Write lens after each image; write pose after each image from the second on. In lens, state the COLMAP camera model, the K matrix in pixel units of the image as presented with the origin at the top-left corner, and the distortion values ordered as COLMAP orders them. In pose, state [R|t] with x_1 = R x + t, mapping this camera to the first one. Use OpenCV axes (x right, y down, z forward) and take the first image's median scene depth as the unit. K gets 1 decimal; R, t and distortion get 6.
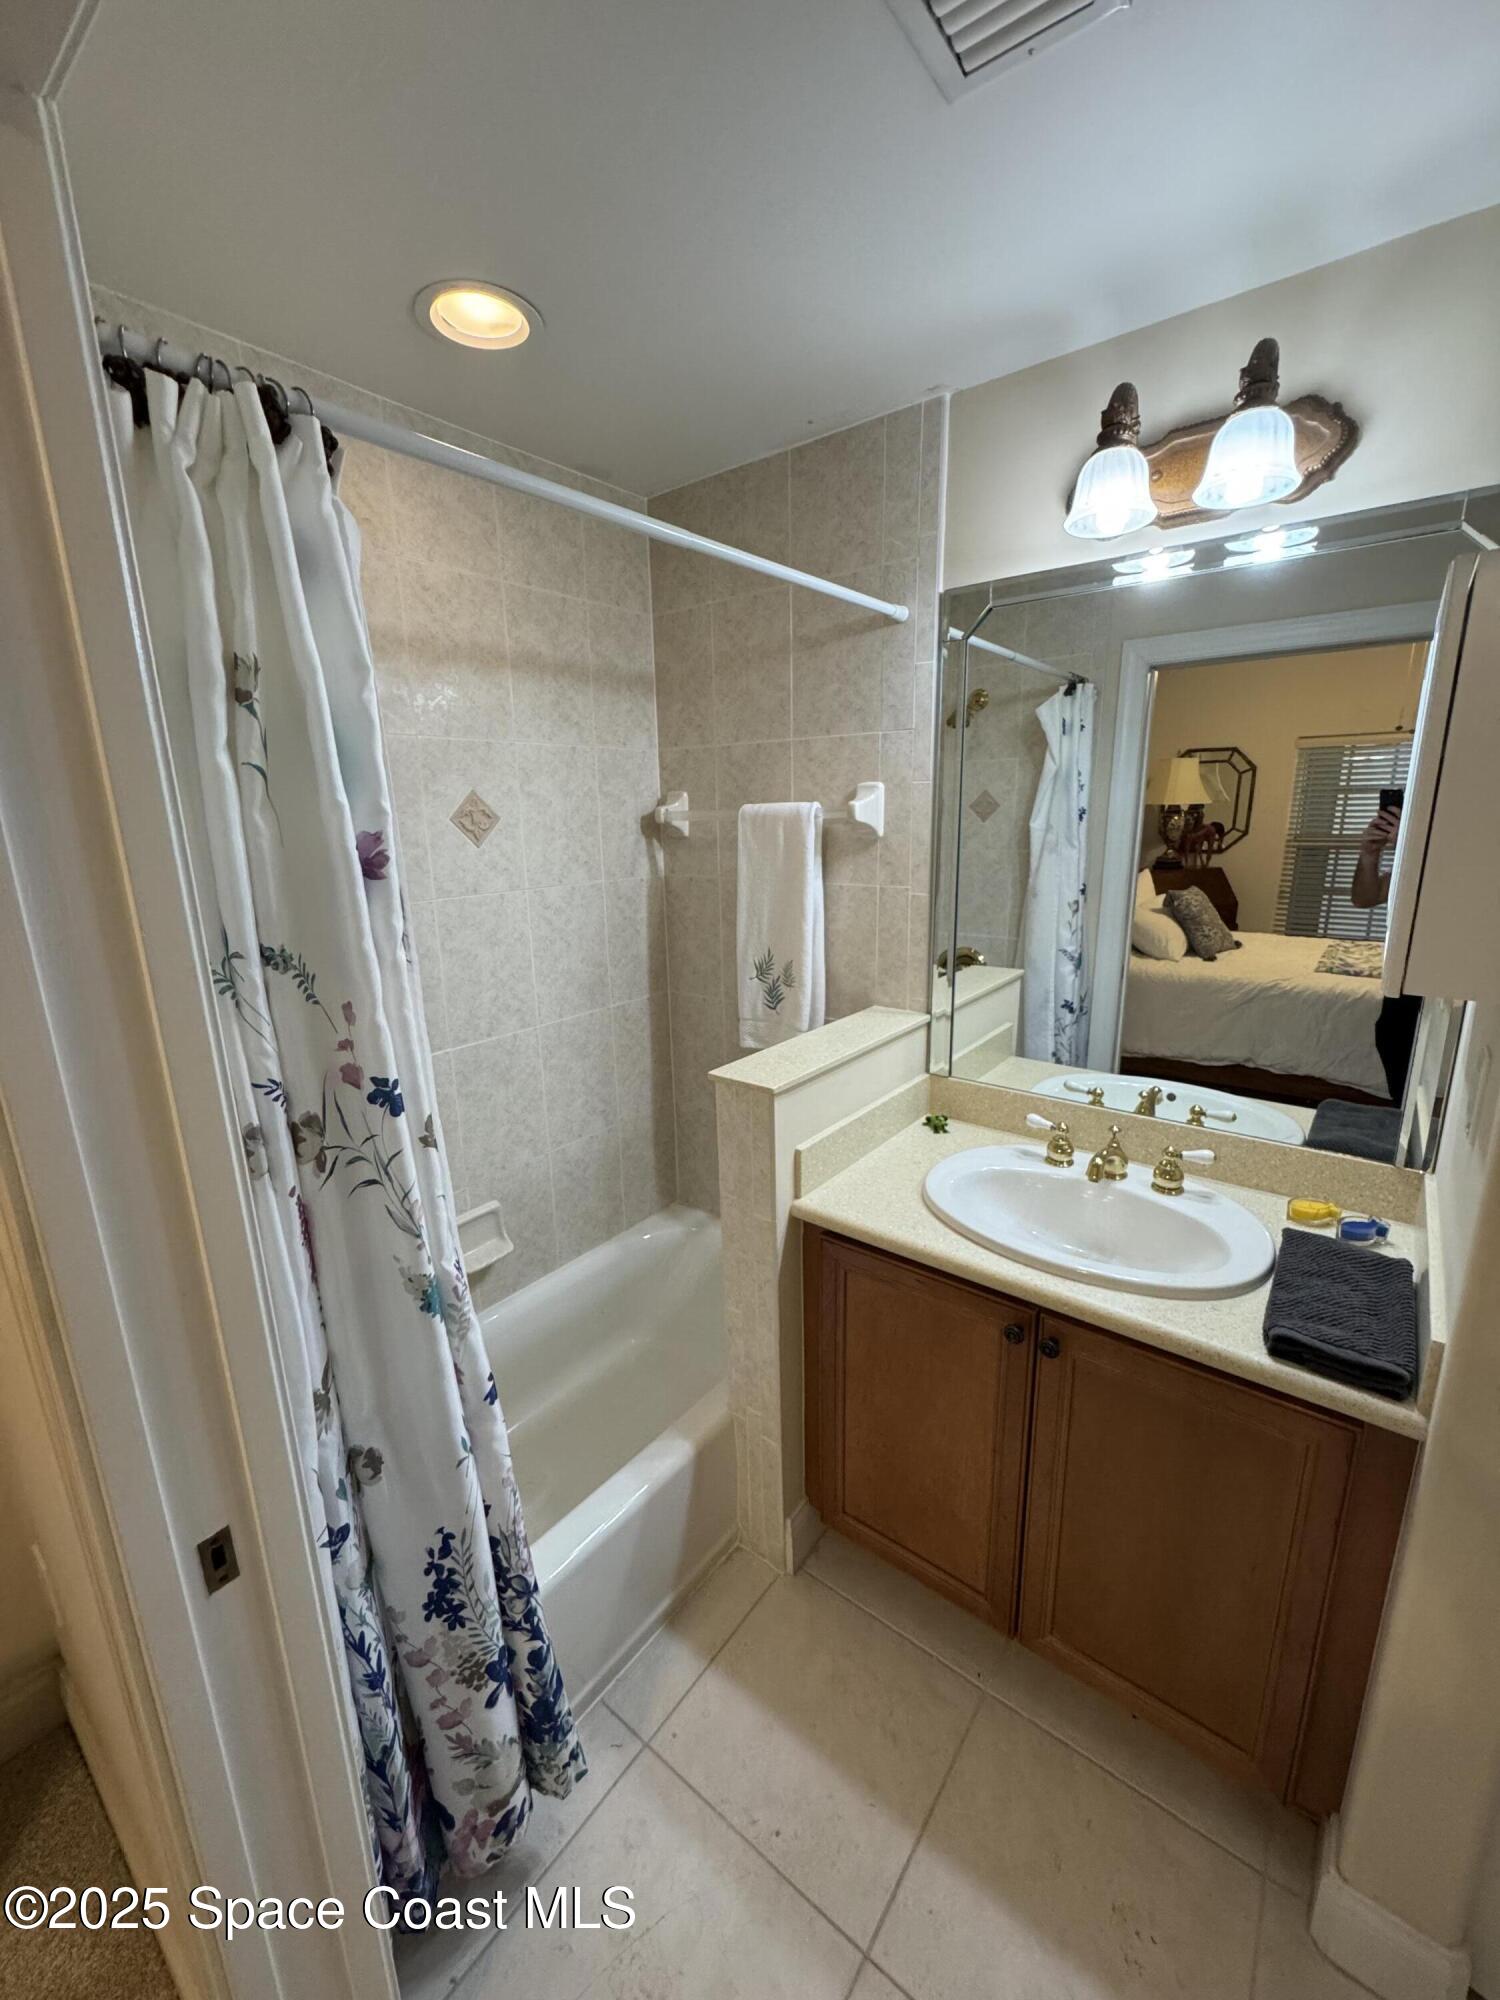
lens RADIAL K [[802.1, 0, 753.5], [0, 802.1, 1002.2], [0, 0, 1]] dist [-0.003439, 0.000097]
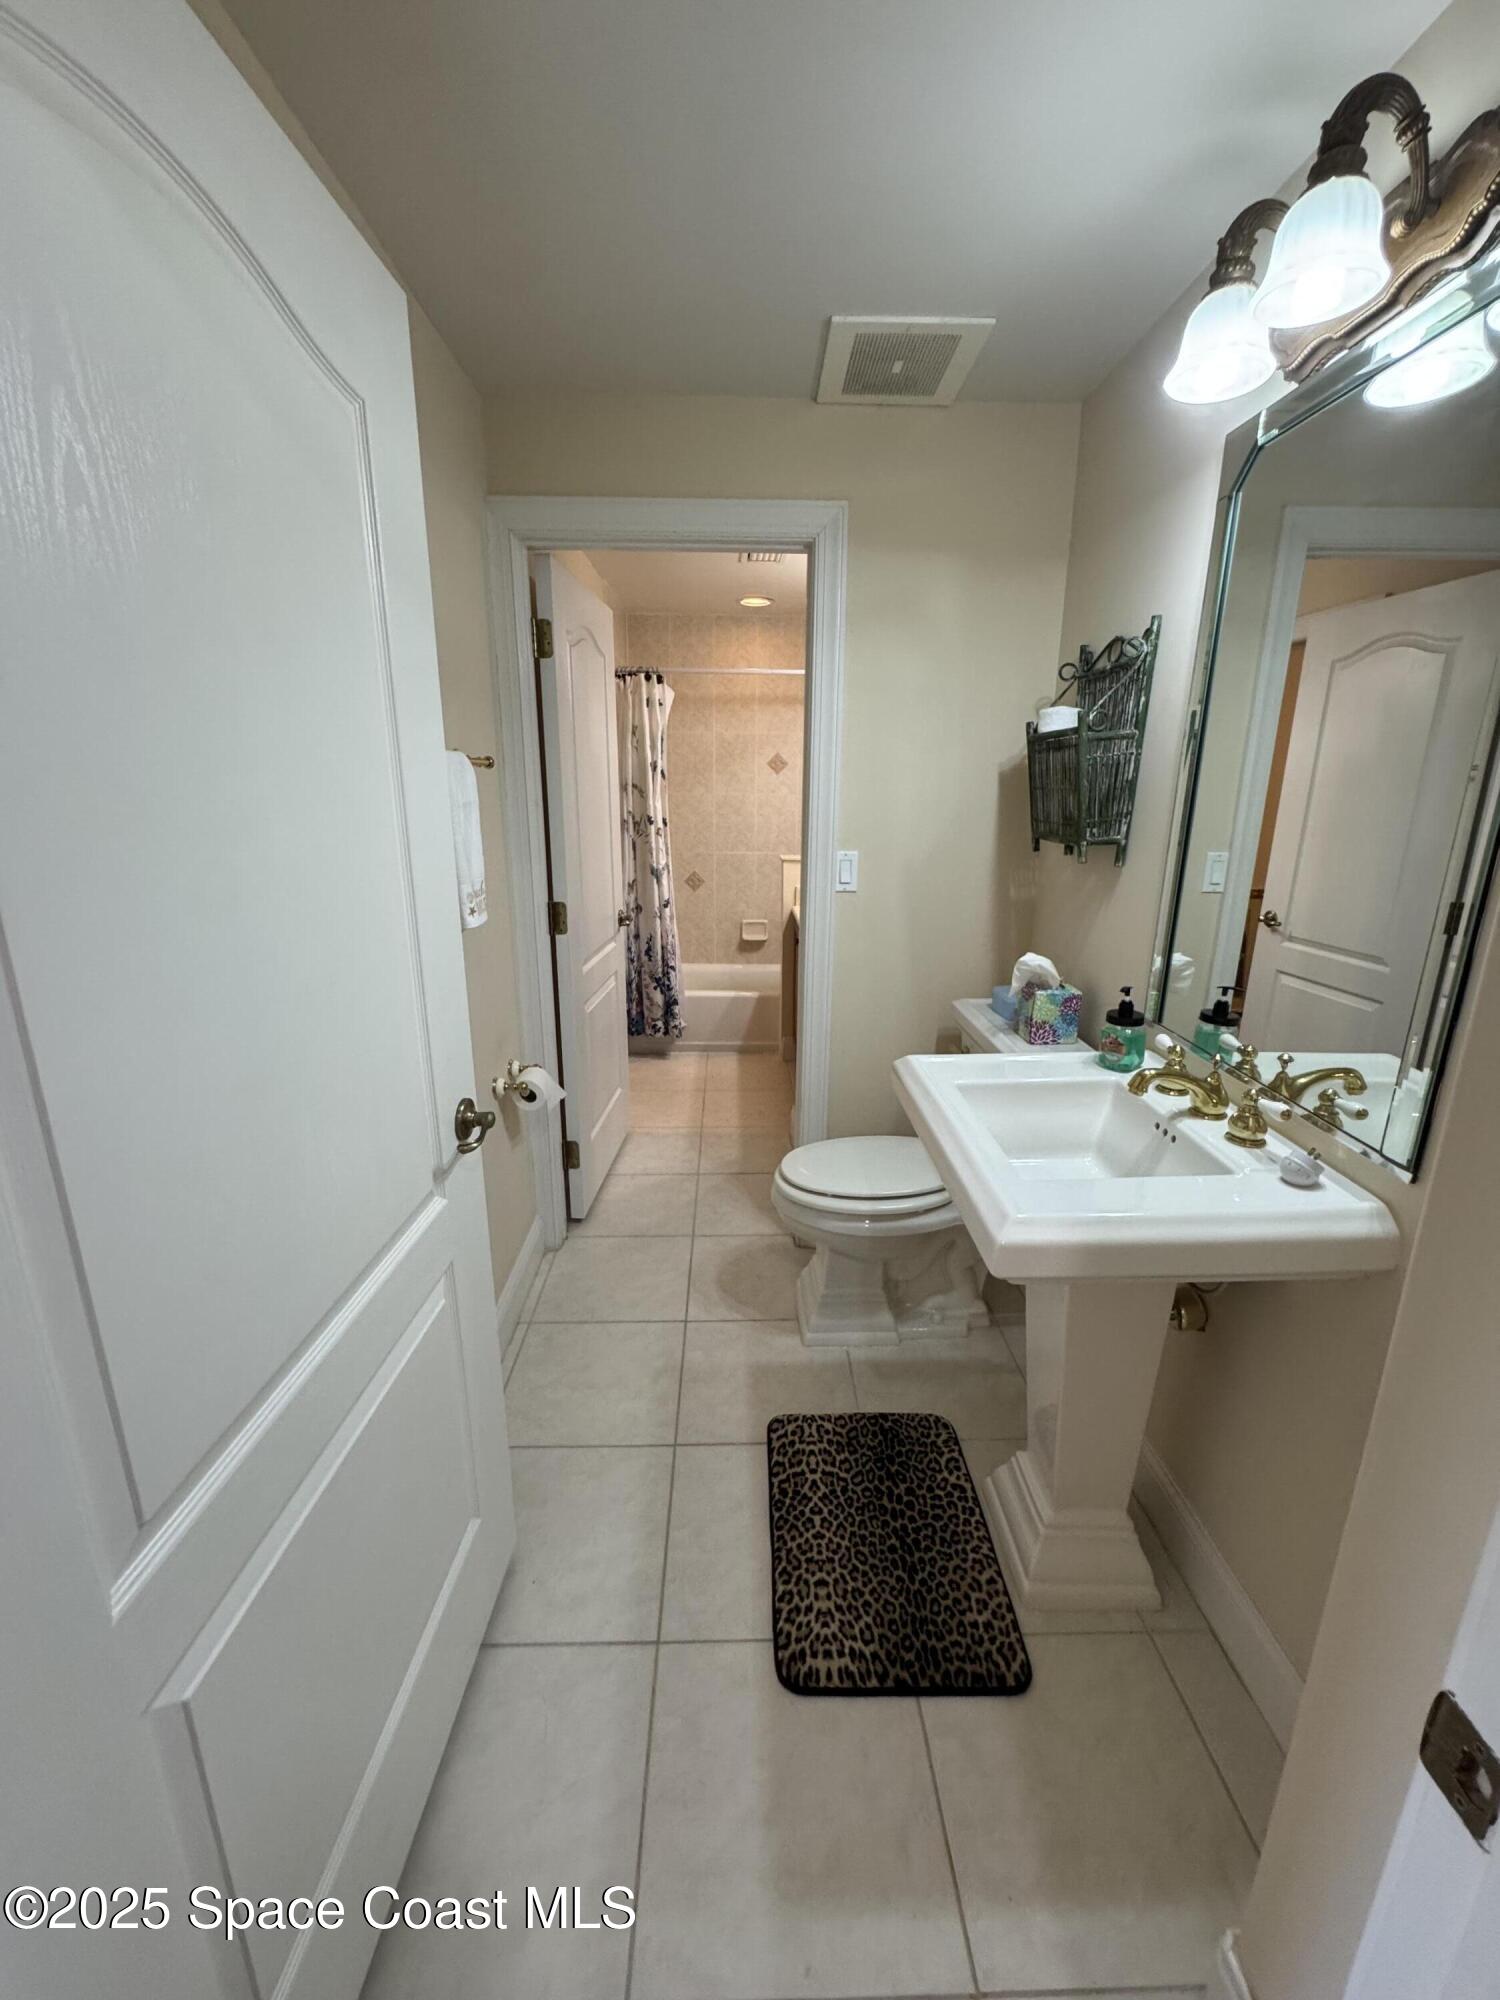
lens RADIAL K [[802.1, 0, 746.1], [0, 802.1, 1002.4], [0, 0, 1]] dist [-0.003439, 0.000097]
pose [[0.641302, 0.225643, -0.733360, 2.927310], [-0.198427, 0.972039, 0.125563, 0.376073], [0.741187, 0.064994, 0.668145, -1.318687]]
